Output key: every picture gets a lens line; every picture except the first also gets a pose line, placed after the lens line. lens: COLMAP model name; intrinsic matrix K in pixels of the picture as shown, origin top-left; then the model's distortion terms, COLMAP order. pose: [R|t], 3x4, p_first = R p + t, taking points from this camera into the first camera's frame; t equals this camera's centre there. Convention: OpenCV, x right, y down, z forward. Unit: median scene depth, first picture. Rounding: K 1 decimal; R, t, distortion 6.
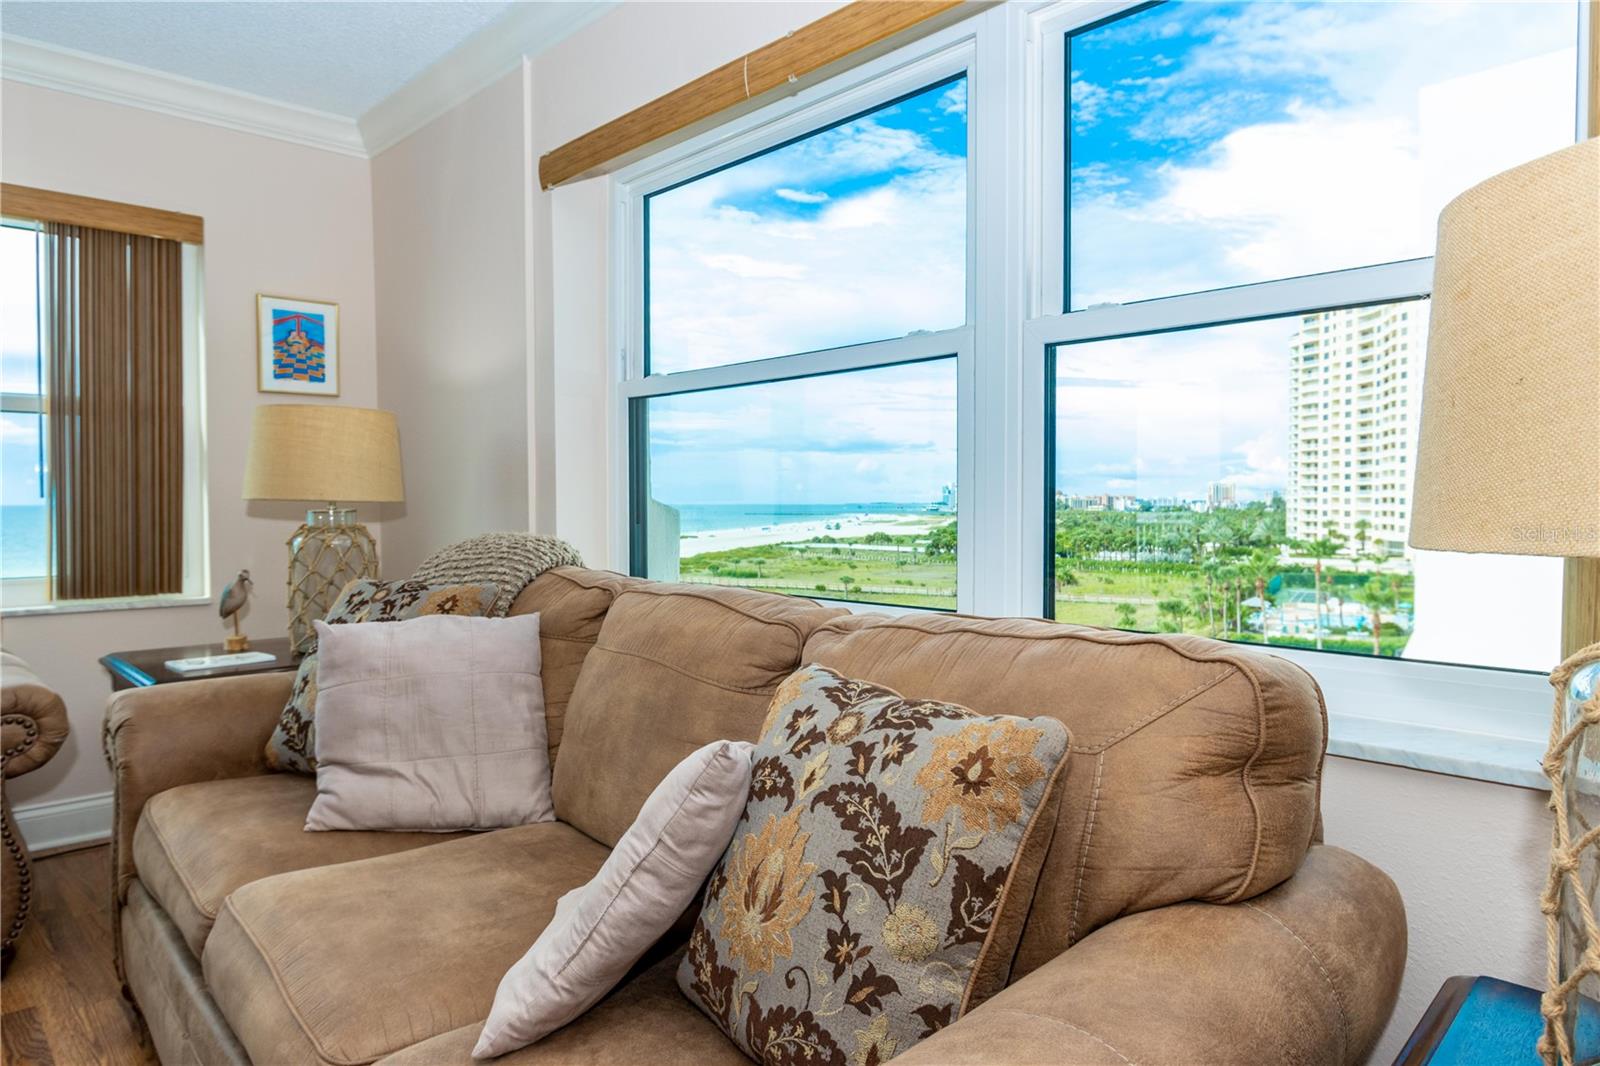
lens RADIAL K [[991.8, 0, 797.0], [0, 991.8, 521.4], [0, 0, 1]] dist [0.002375, 0.000052]
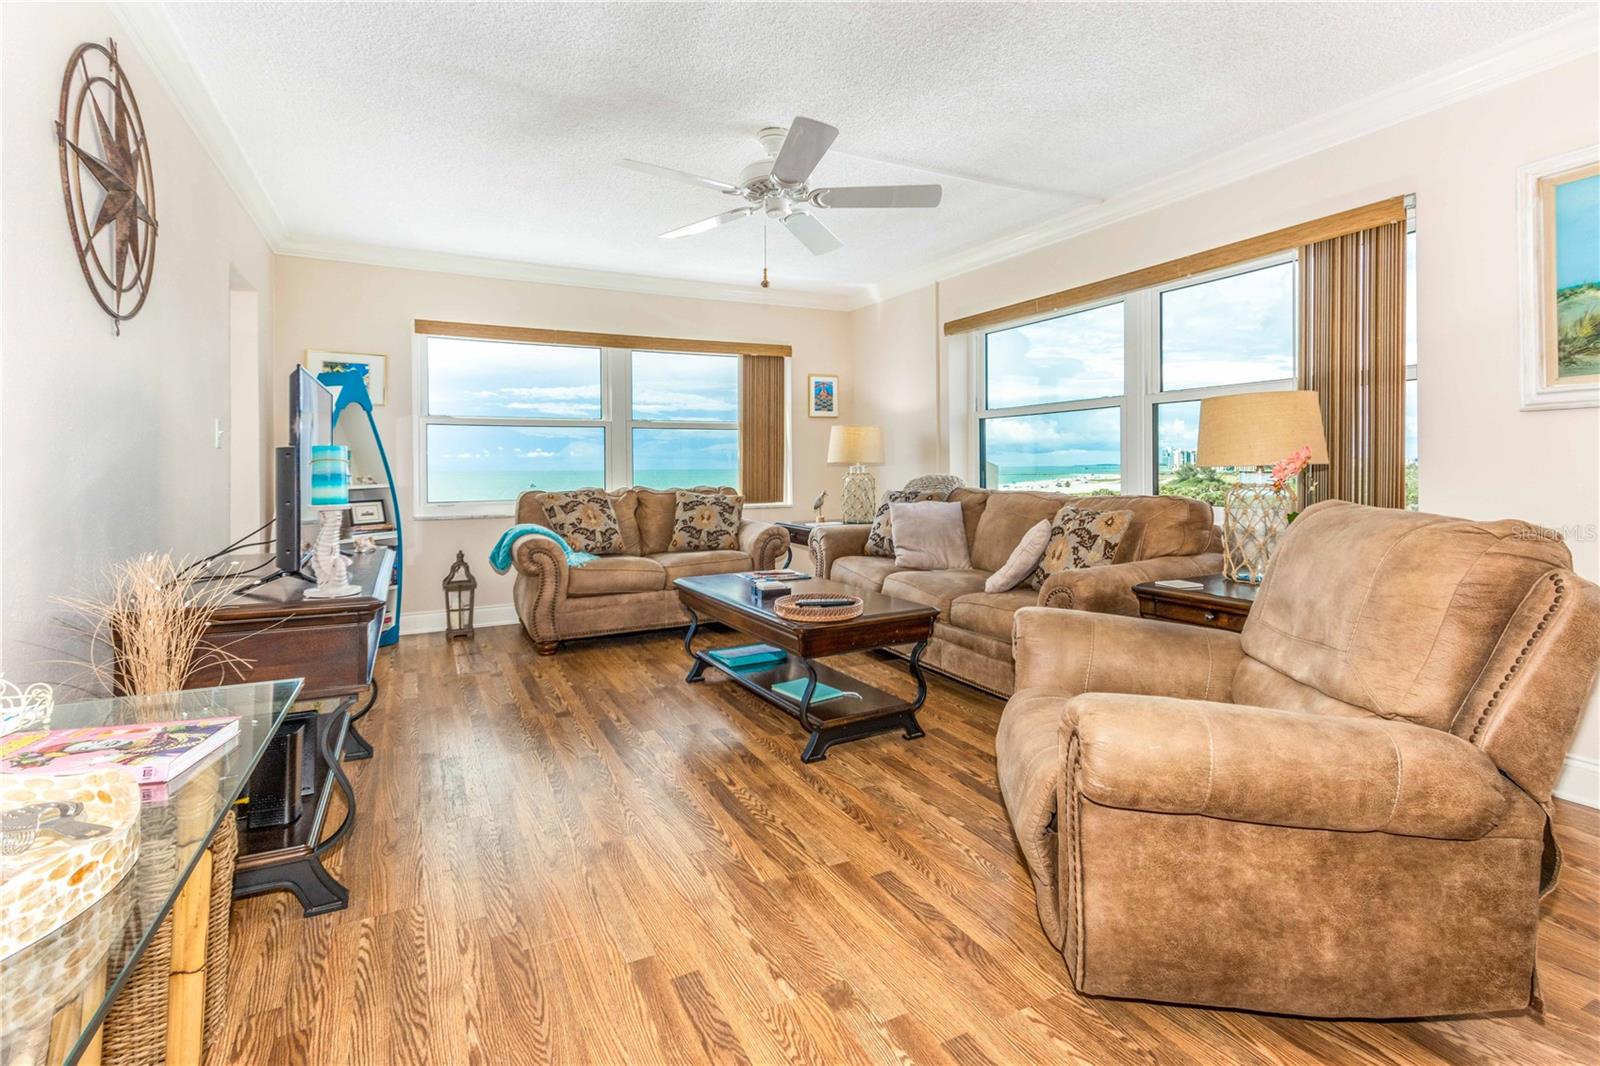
lens RADIAL K [[764.7, 0, 796.5], [0, 764.7, 463.8], [0, 0, 1]] dist [0.013714, 0.000071]
pose [[0.955611, -0.006654, -0.294555, -0.119970], [0.000330, 0.999768, -0.021515, 0.059339], [0.294630, 0.020462, 0.955392, -2.225589]]
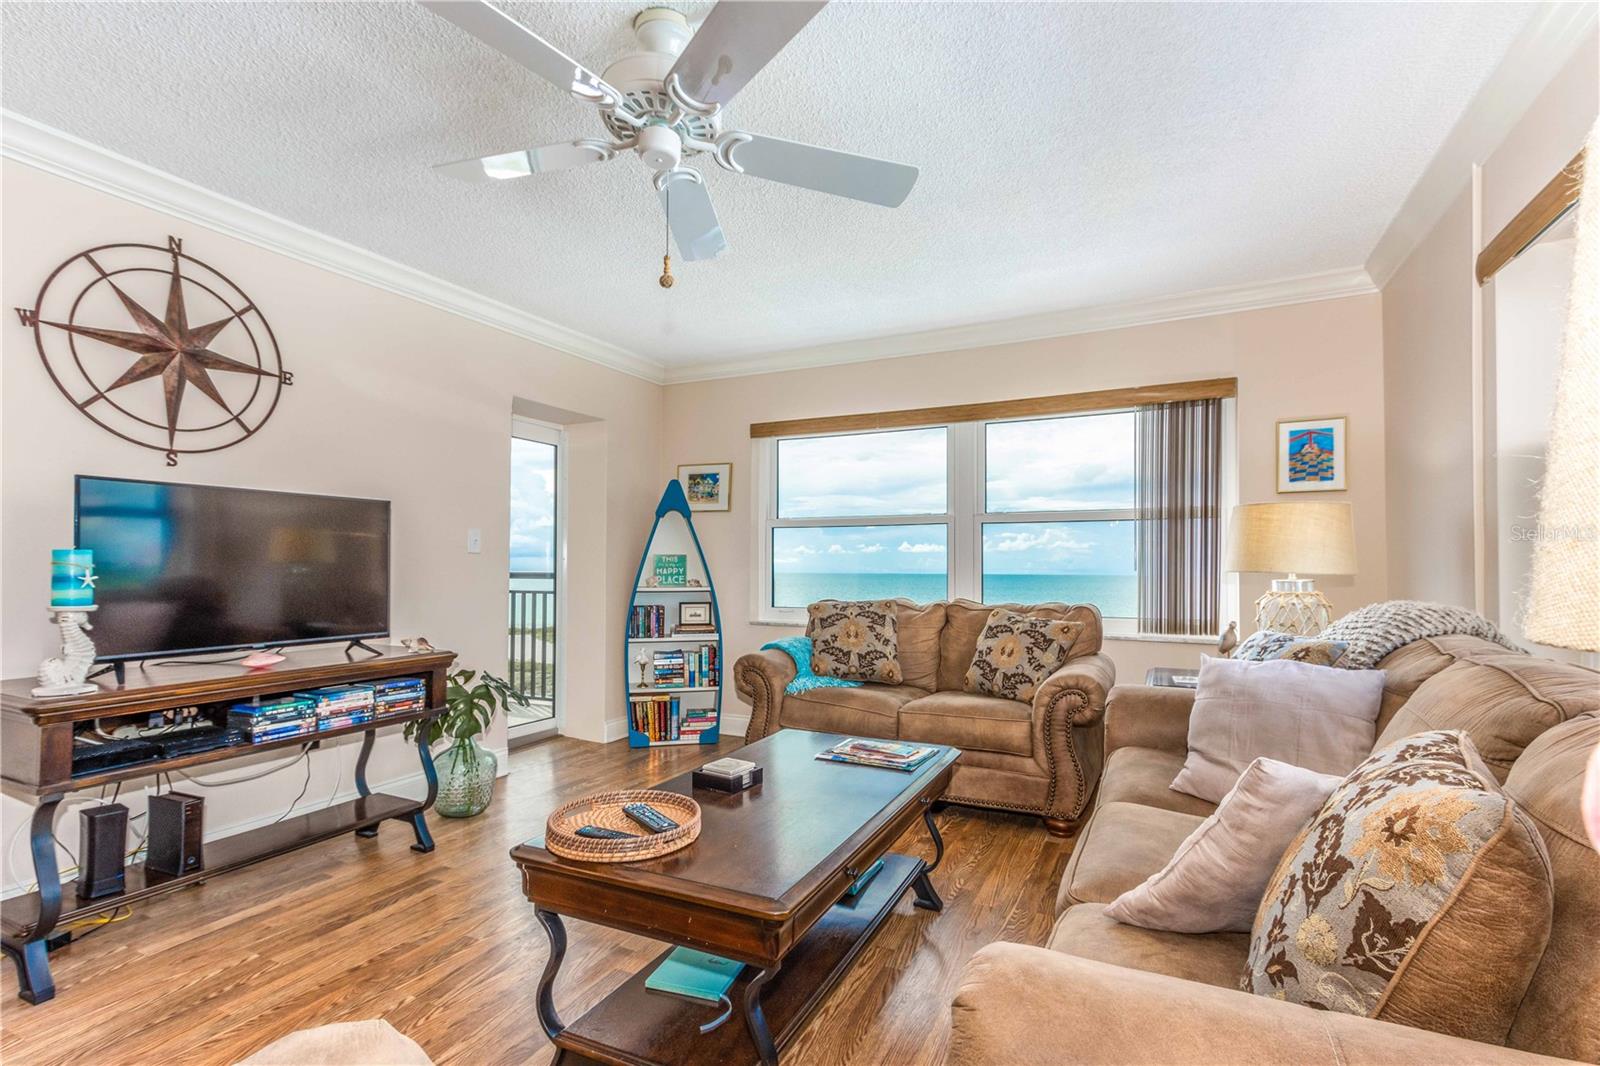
lens RADIAL K [[748.8, 0, 789.4], [0, 748.8, 563.0], [0, 0, 1]] dist [0.016435, -0.000347]
pose [[0.335919, -0.005893, -0.941872, 0.627213], [-0.026800, 0.999516, -0.015812, -0.001243], [0.941510, 0.030554, 0.335598, 0.076049]]
